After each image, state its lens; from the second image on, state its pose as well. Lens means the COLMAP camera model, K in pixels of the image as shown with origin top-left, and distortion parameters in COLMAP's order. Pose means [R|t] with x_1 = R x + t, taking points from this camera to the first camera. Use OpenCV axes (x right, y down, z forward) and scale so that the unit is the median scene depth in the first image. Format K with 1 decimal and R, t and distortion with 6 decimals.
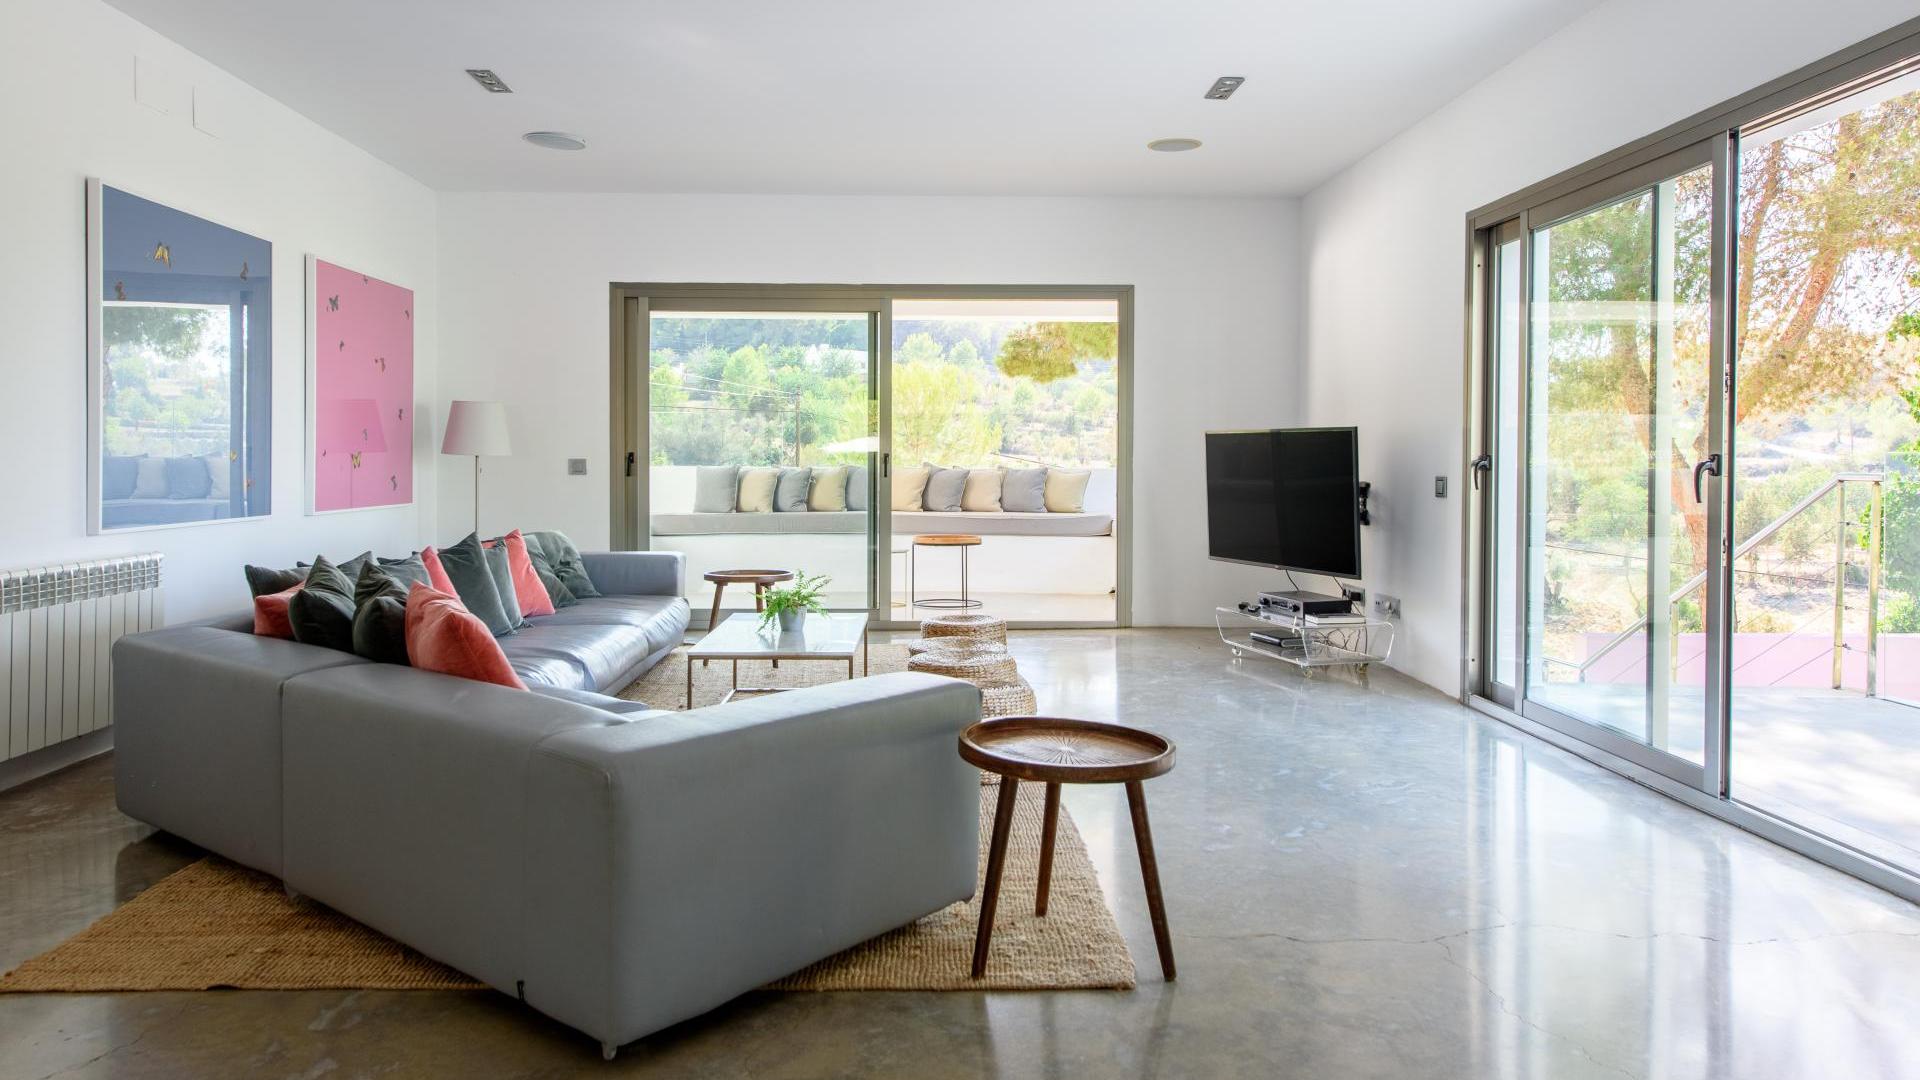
lens RADIAL K [[1506.1, 0, 959.1], [0, 1506.1, 476.1], [0, 0, 1]] dist [0.000745, 0.000602]
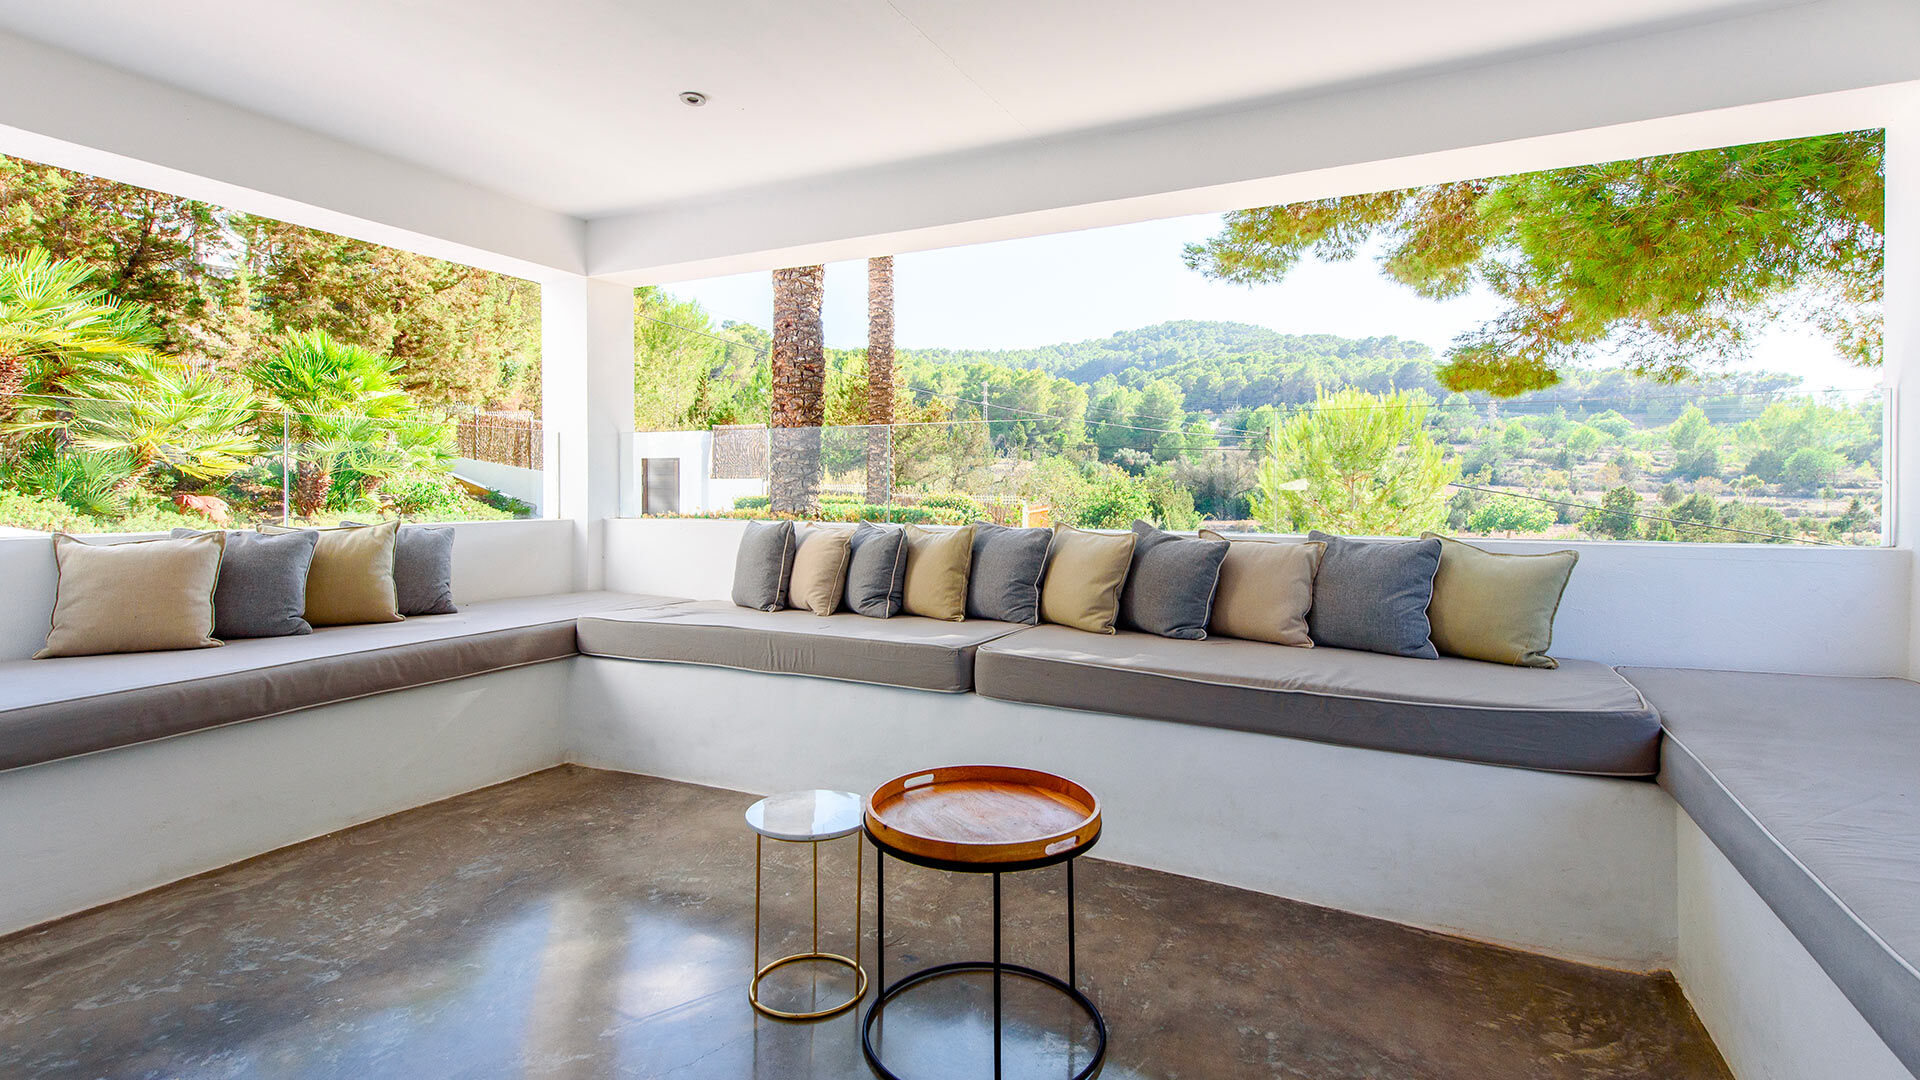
lens RADIAL K [[900.2, 0, 955.6], [0, 900.2, 492.6], [0, 0, 1]] dist [0.001782, 0.000228]
pose [[0.866647, 0.002156, -0.498917, 0.018745], [-0.004983, 0.999978, -0.004334, -0.004667], [0.498896, 0.006242, 0.866639, 0.208559]]
